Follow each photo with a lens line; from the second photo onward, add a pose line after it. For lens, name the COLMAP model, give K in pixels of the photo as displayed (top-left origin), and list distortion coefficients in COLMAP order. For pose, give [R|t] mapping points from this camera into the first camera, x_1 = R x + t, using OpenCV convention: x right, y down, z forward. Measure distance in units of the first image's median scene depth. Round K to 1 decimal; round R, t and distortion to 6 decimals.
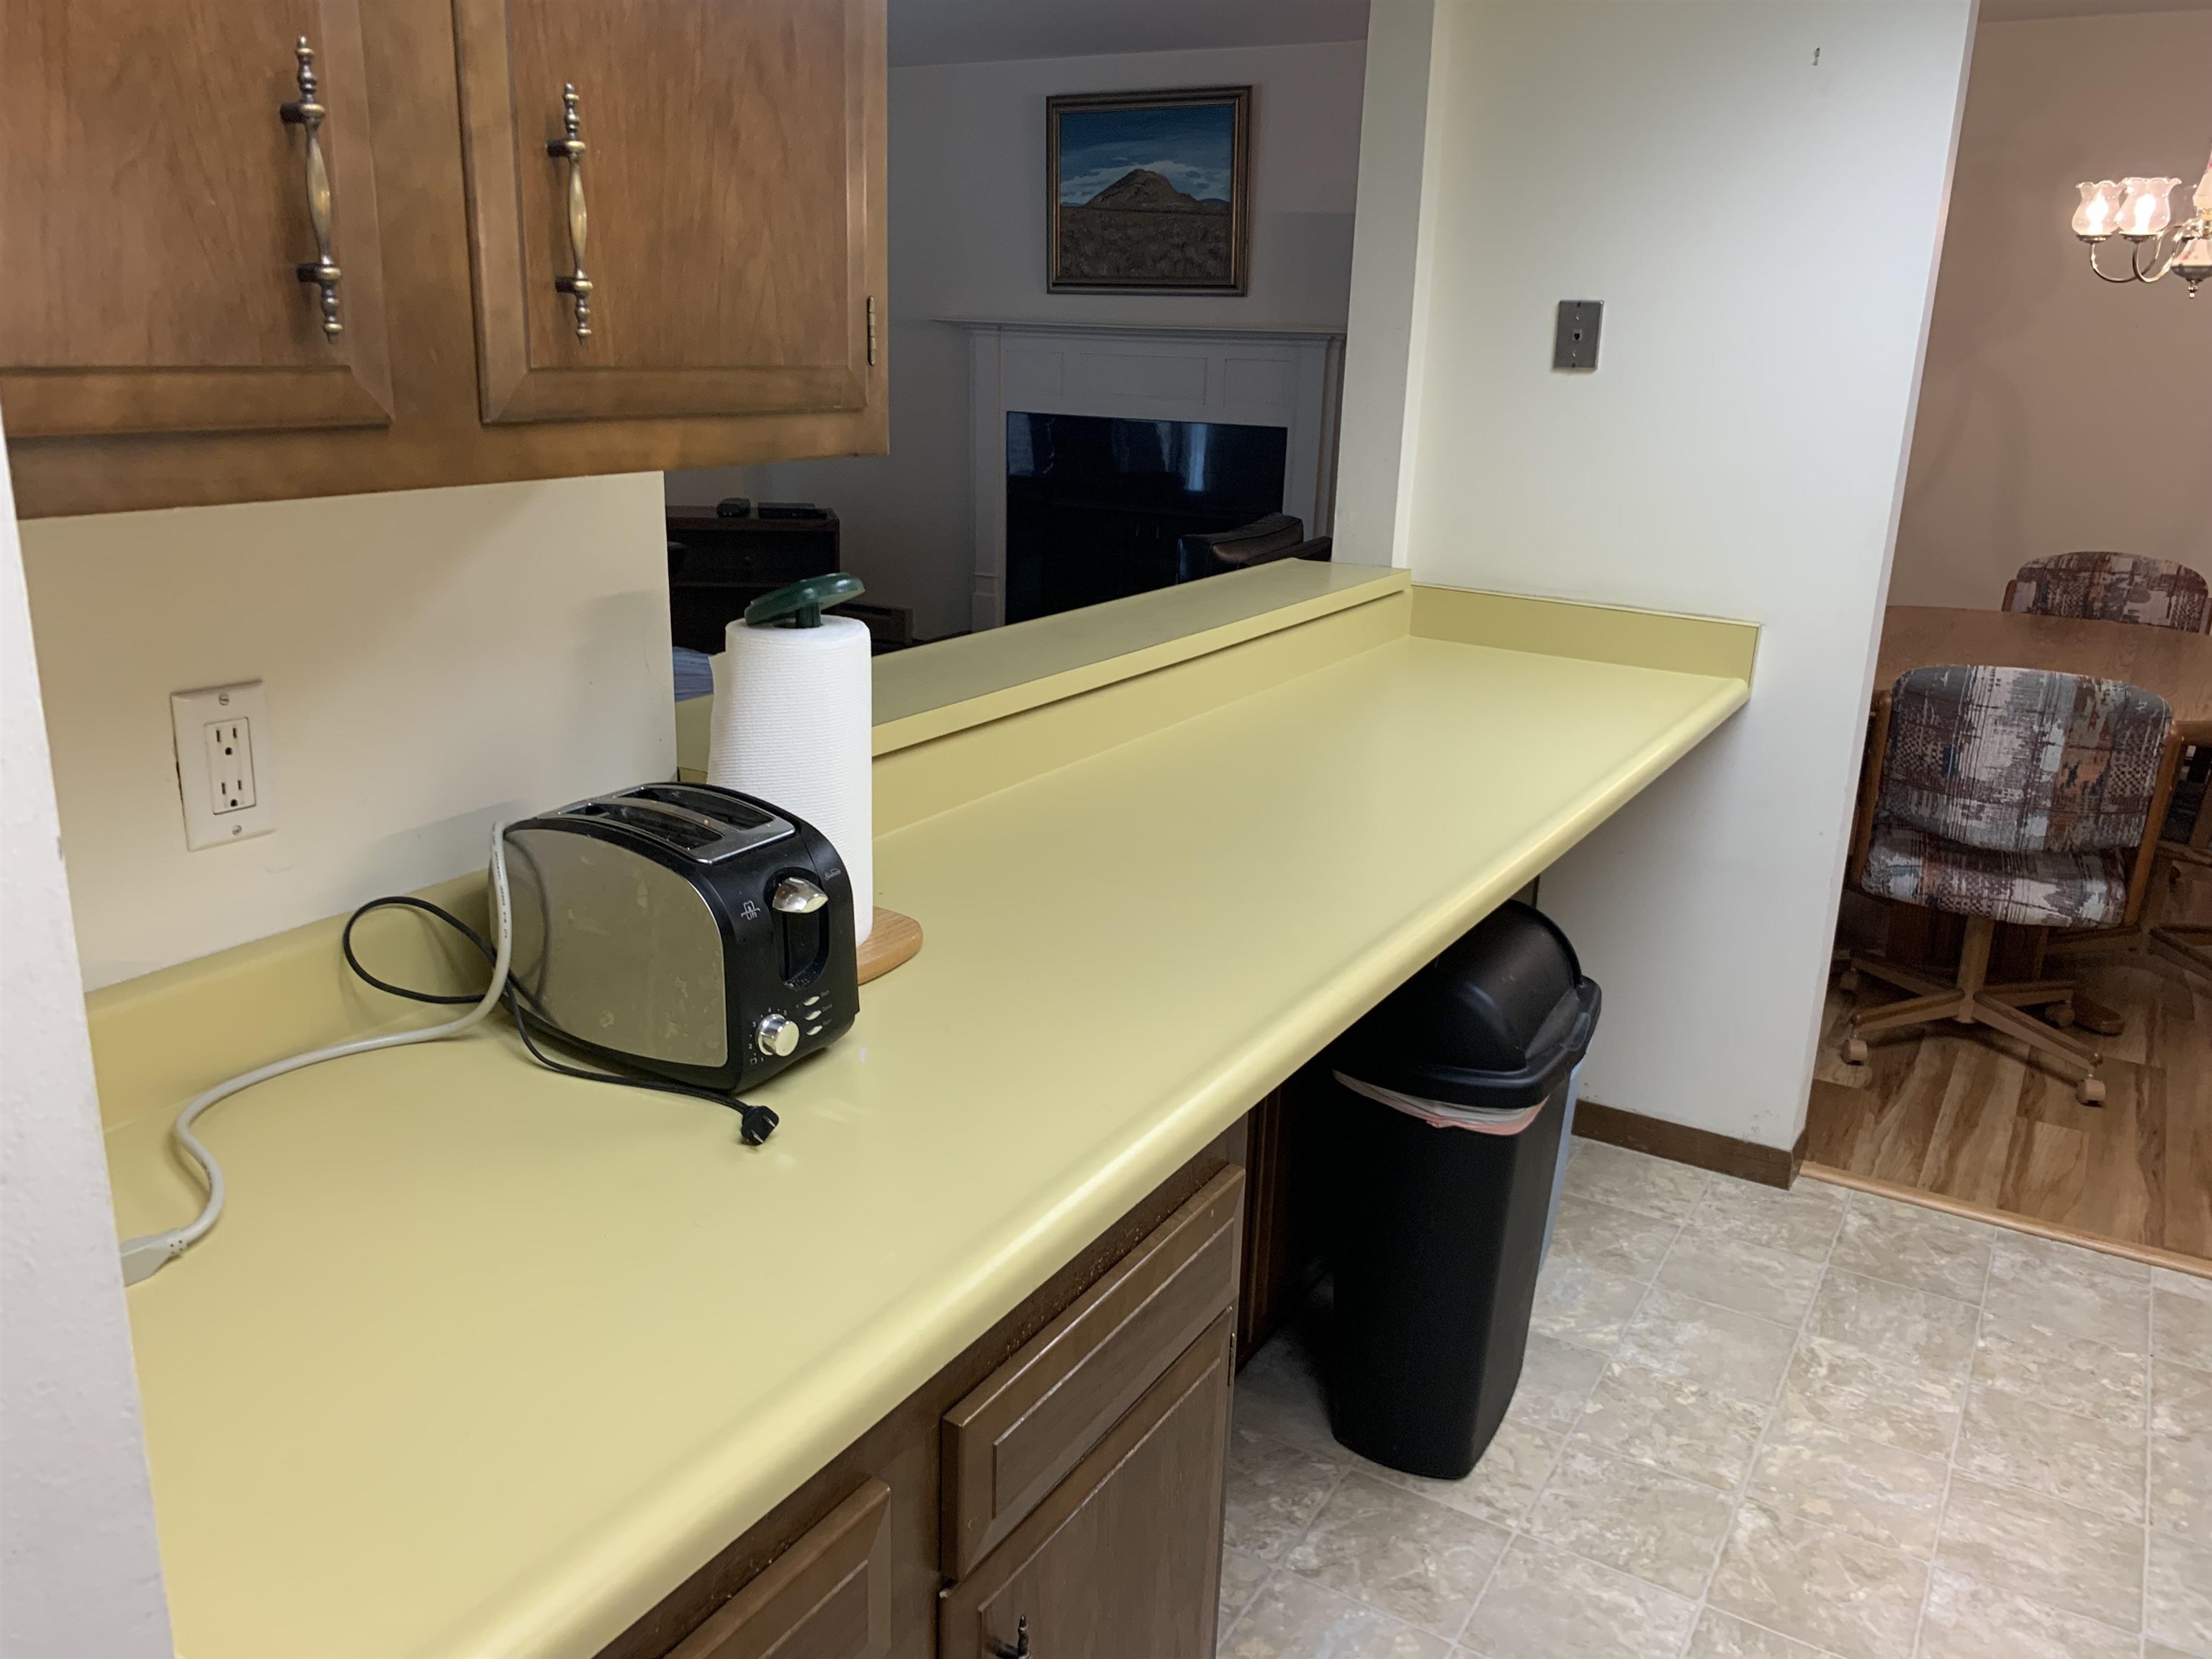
lens RADIAL K [[1703.1, 0, 1074.3], [0, 1703.1, 808.6], [0, 0, 1]] dist [0.009427, -0.007536]
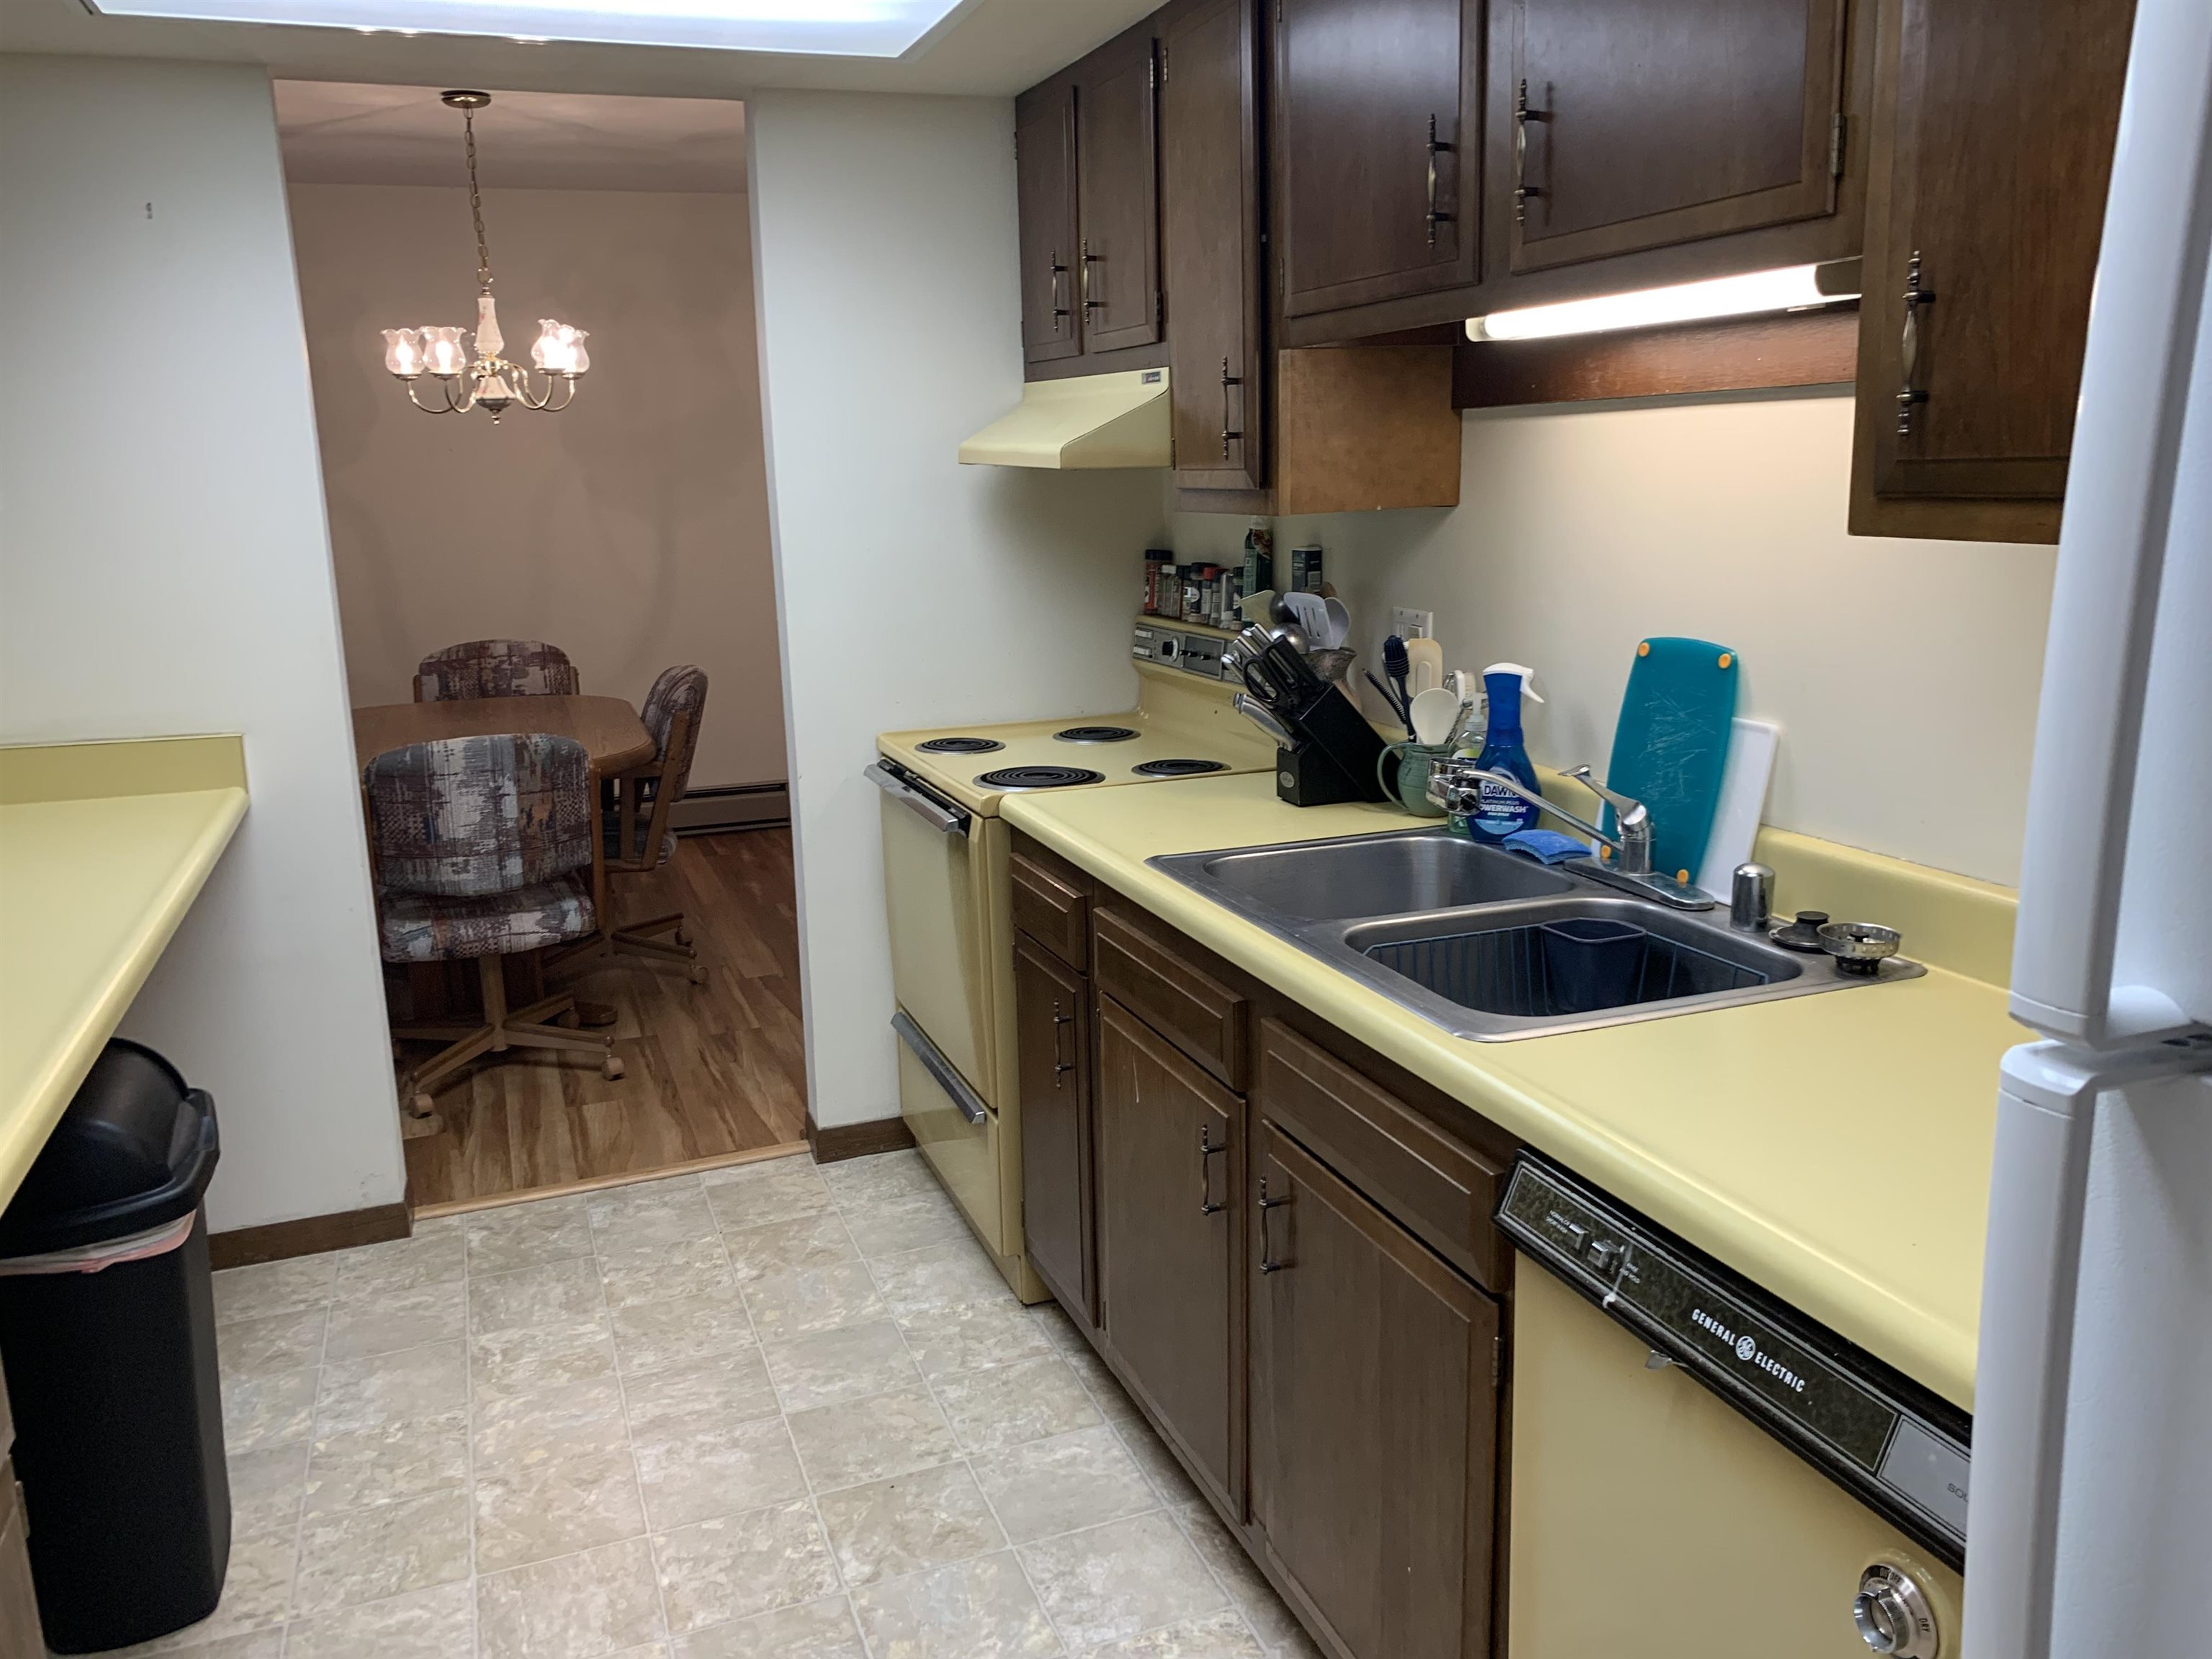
lens RADIAL K [[1699.4, 0, 1109.1], [0, 1699.4, 818.3], [0, 0, 1]] dist [0.020053, -0.014257]
pose [[0.606134, -0.204715, 0.768566, -0.085606], [0.257726, 0.964724, 0.053706, 0.021867], [-0.752449, 0.165526, 0.637512, -0.064786]]
